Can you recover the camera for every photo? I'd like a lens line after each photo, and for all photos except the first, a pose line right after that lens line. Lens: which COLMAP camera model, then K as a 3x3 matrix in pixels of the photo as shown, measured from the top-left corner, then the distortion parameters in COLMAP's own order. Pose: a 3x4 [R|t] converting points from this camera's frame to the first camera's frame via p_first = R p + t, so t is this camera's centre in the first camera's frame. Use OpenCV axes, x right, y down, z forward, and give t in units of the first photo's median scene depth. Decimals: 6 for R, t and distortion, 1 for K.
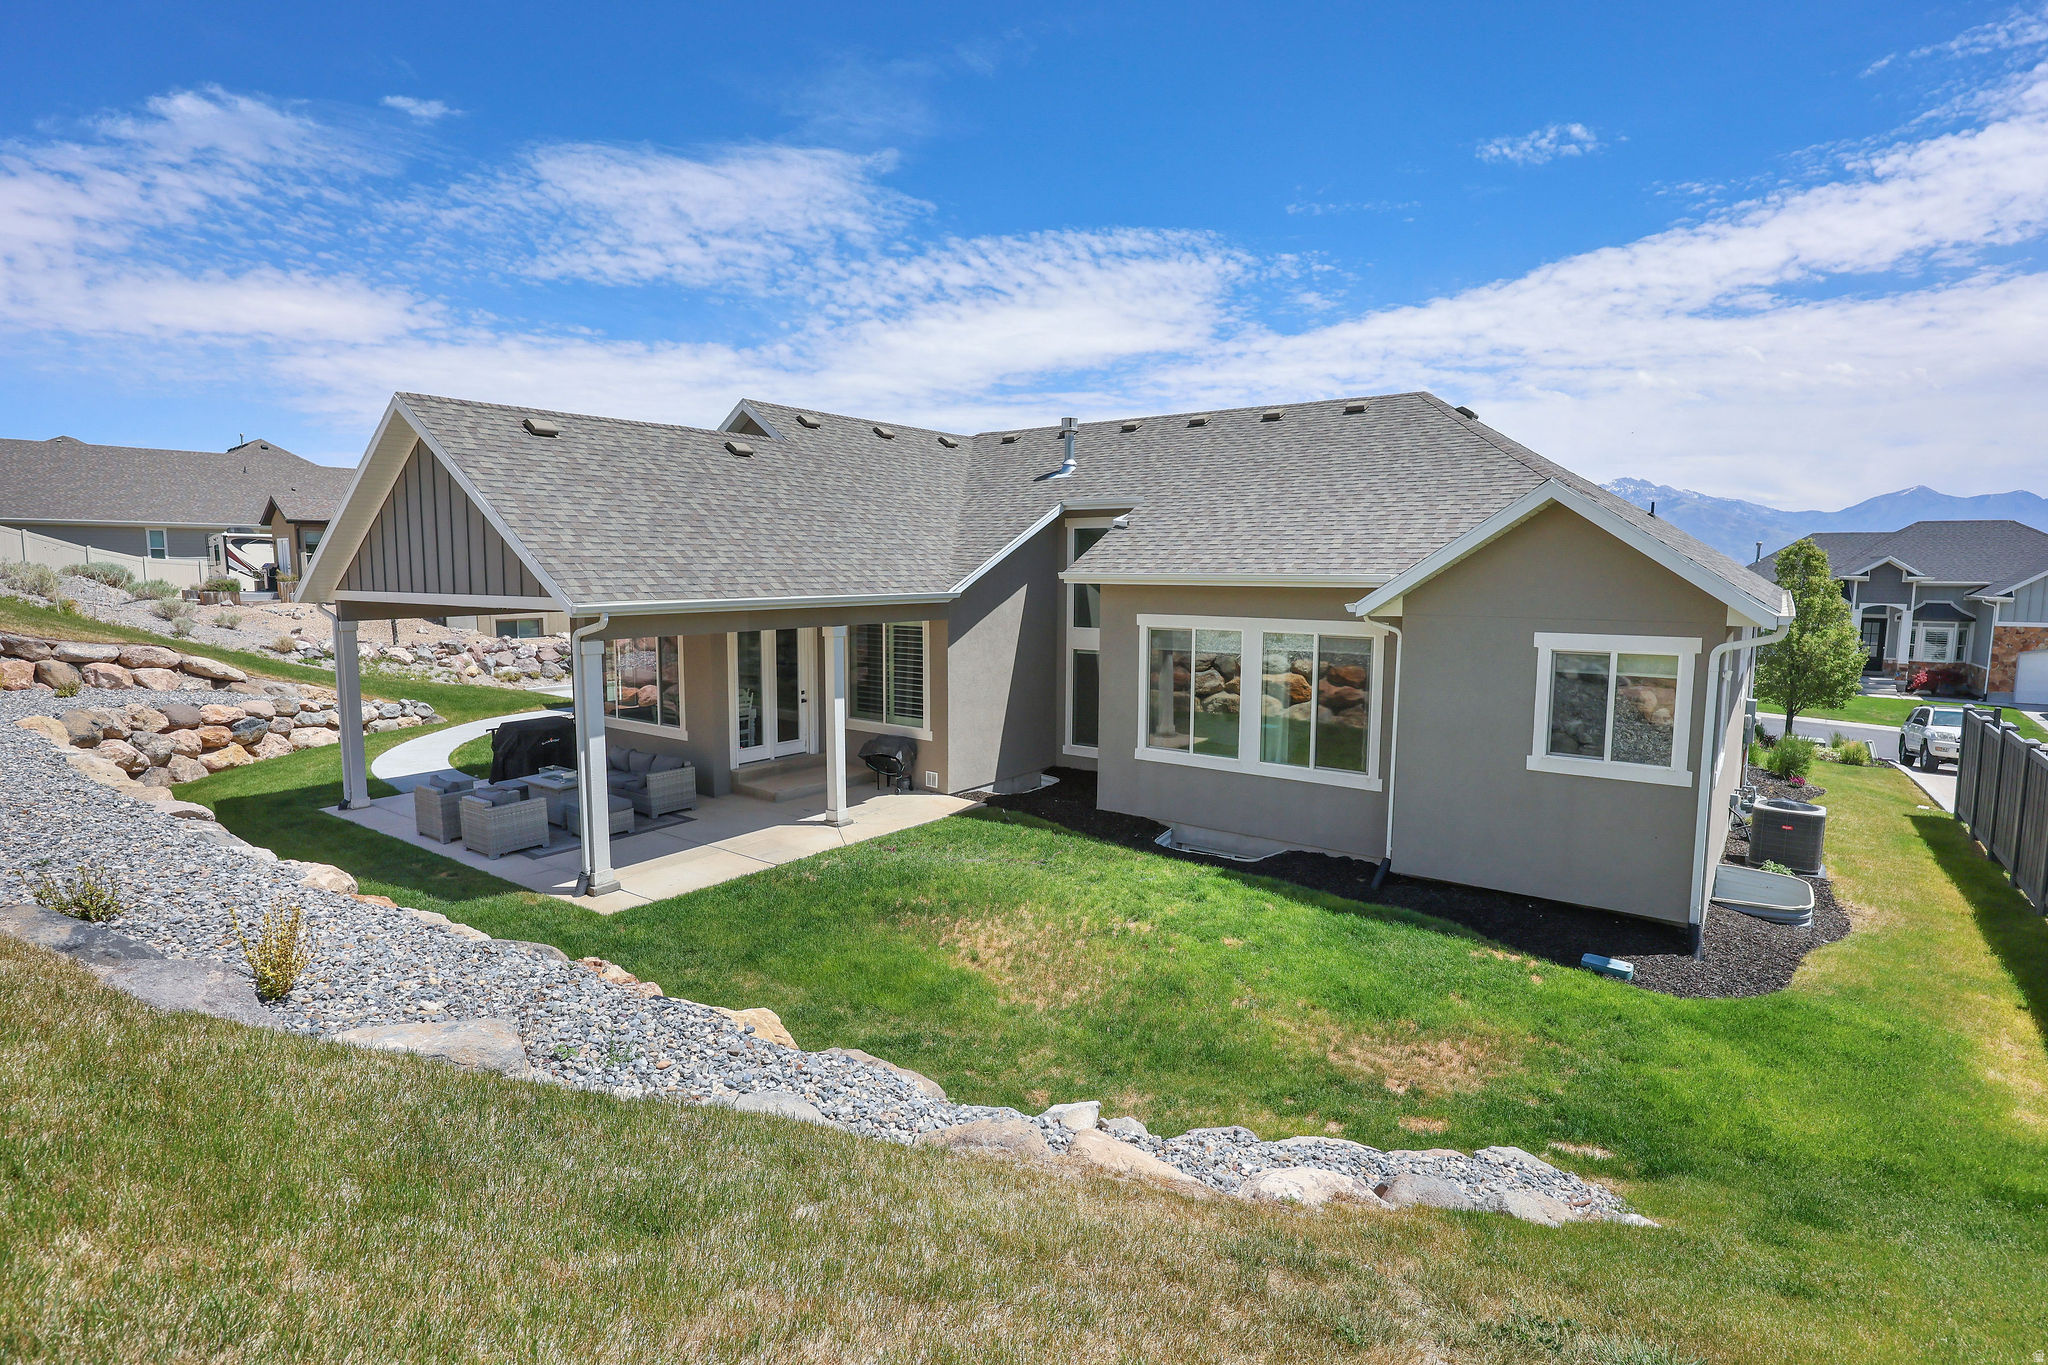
lens RADIAL K [[1007.0, 0, 1012.2], [0, 1007.0, 680.5], [0, 0, 1]] dist [0.000009, 0.000738]
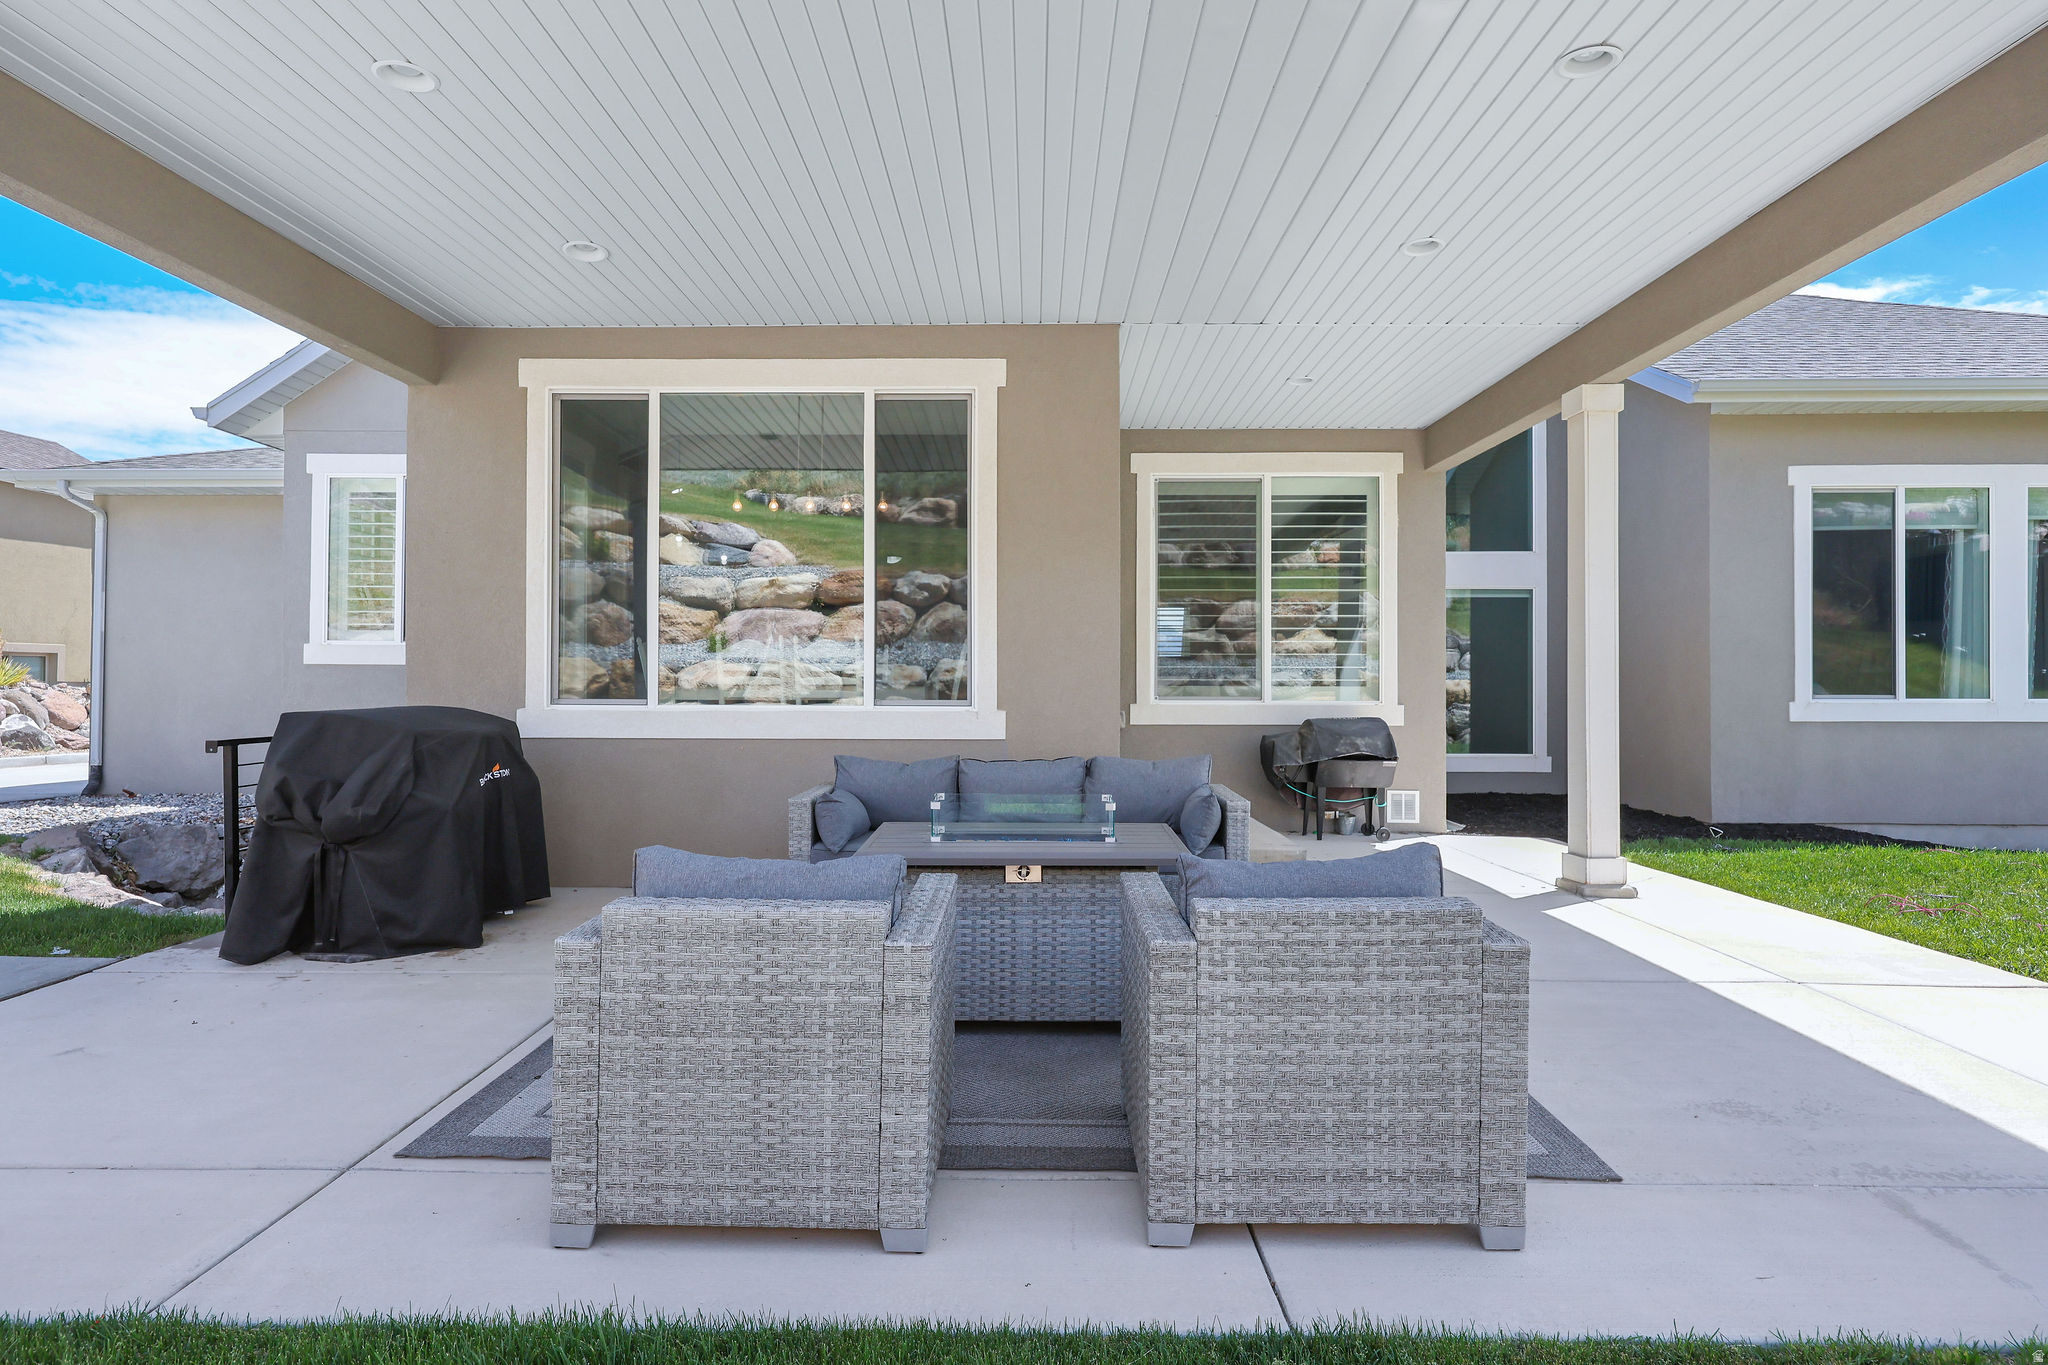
lens RADIAL K [[1089.4, 0, 1023.5], [0, 1089.4, 680.1], [0, 0, 1]] dist [0.003069, -0.001277]
pose [[0.808470, -0.001437, 0.588536, -0.489815], [0.064048, 0.994273, -0.085555, 0.065843], [-0.585042, 0.106863, 0.803932, 0.629854]]
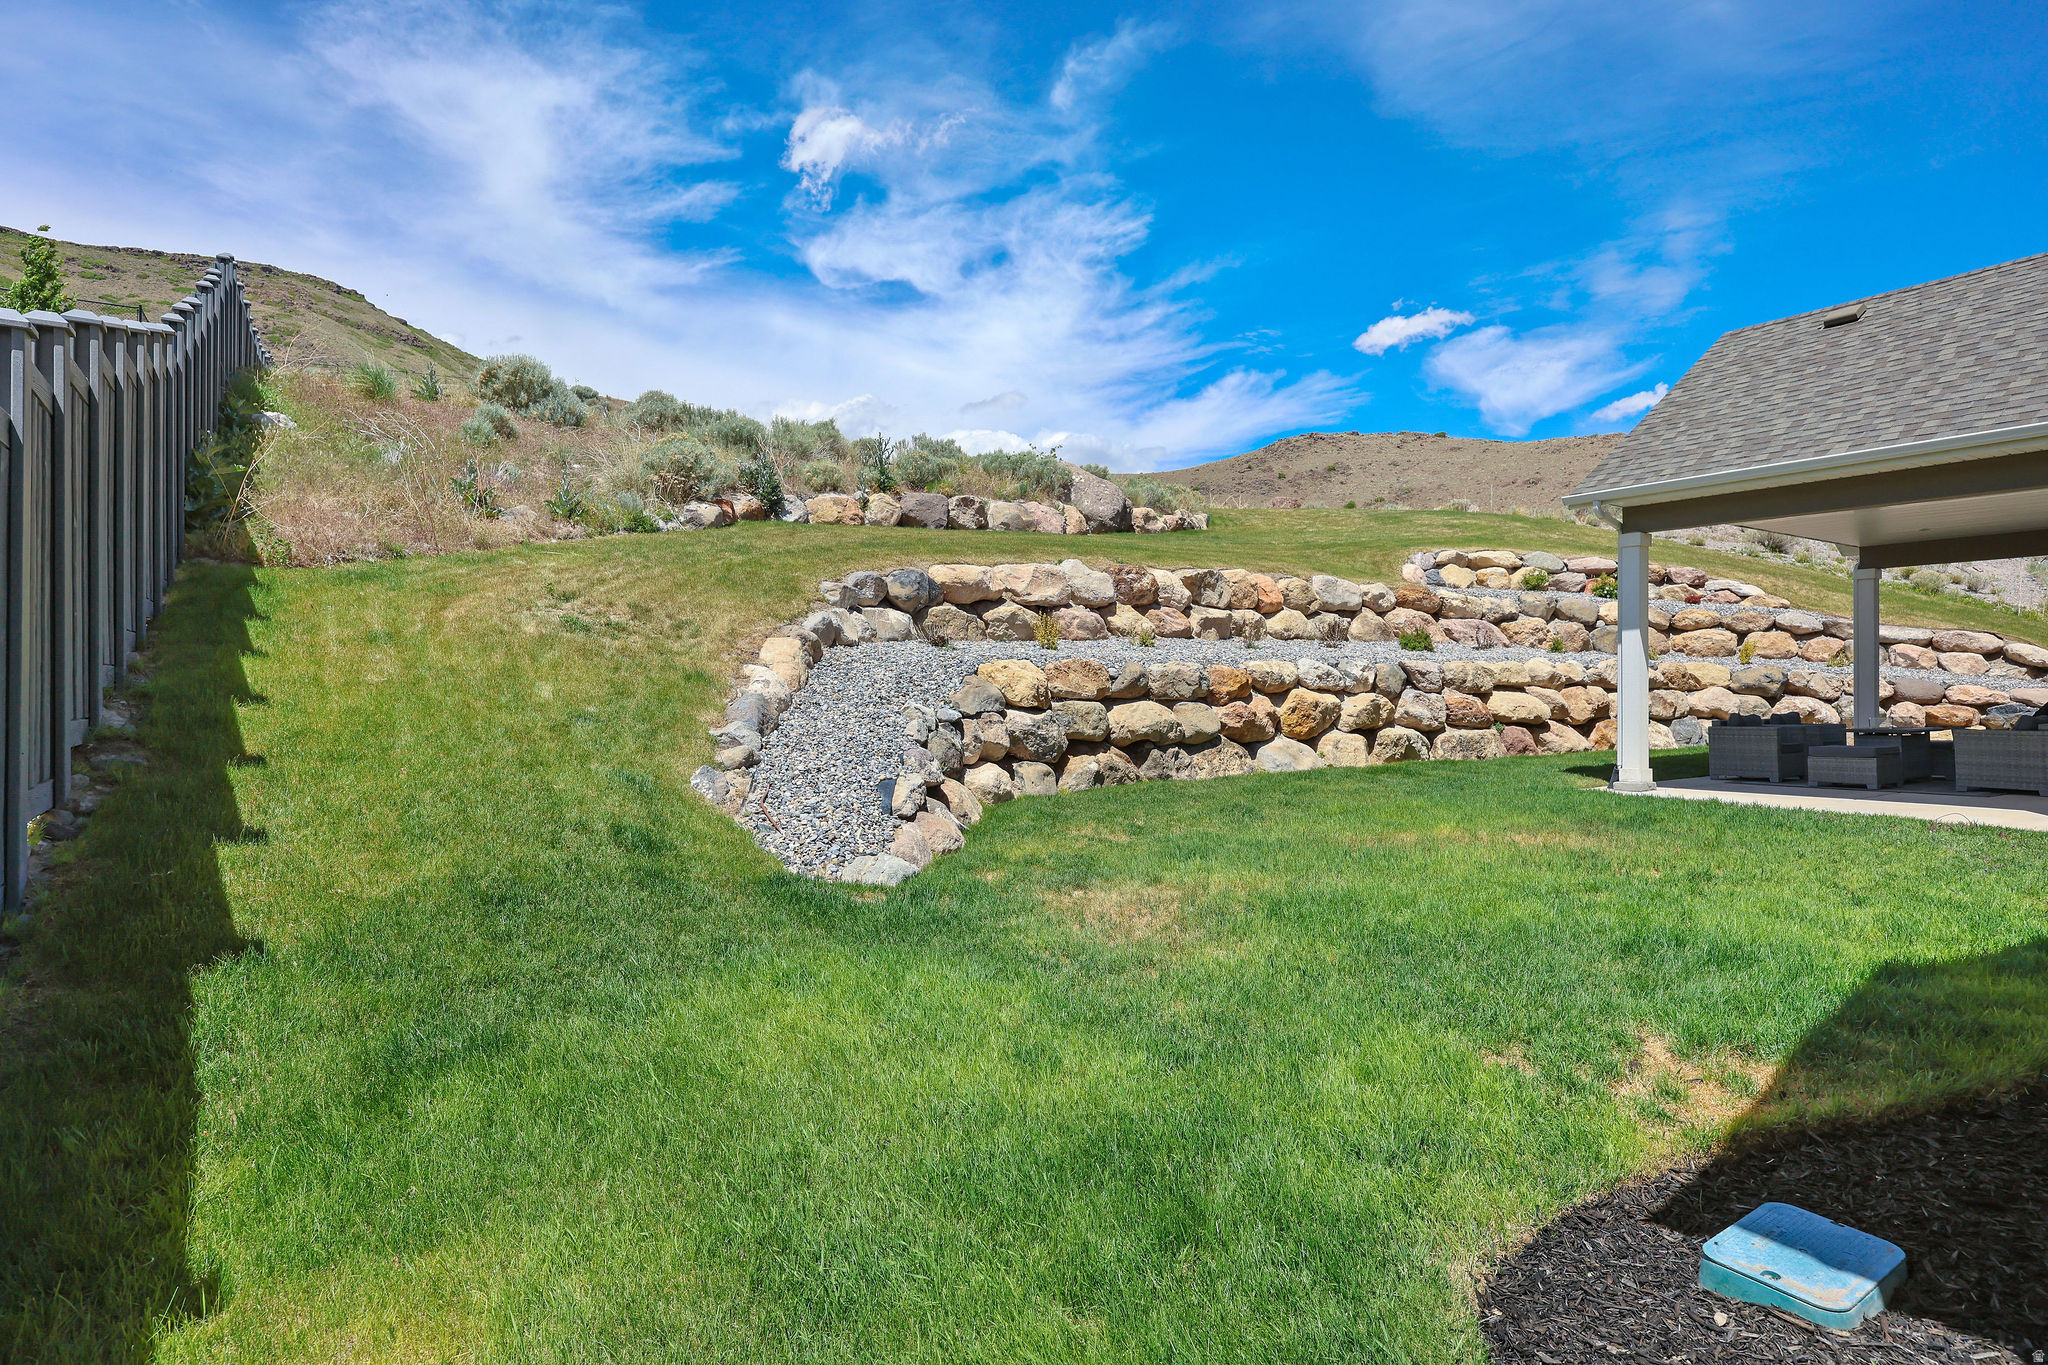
lens RADIAL K [[1089.4, 0, 1011.9], [0, 1089.4, 688.4], [0, 0, 1]] dist [0.003069, -0.001277]
pose [[-0.333620, -0.006688, -0.942684, 0.492194], [-0.105525, 0.993955, 0.030294, 0.093242], [0.936783, 0.109584, -0.332309, 0.505318]]
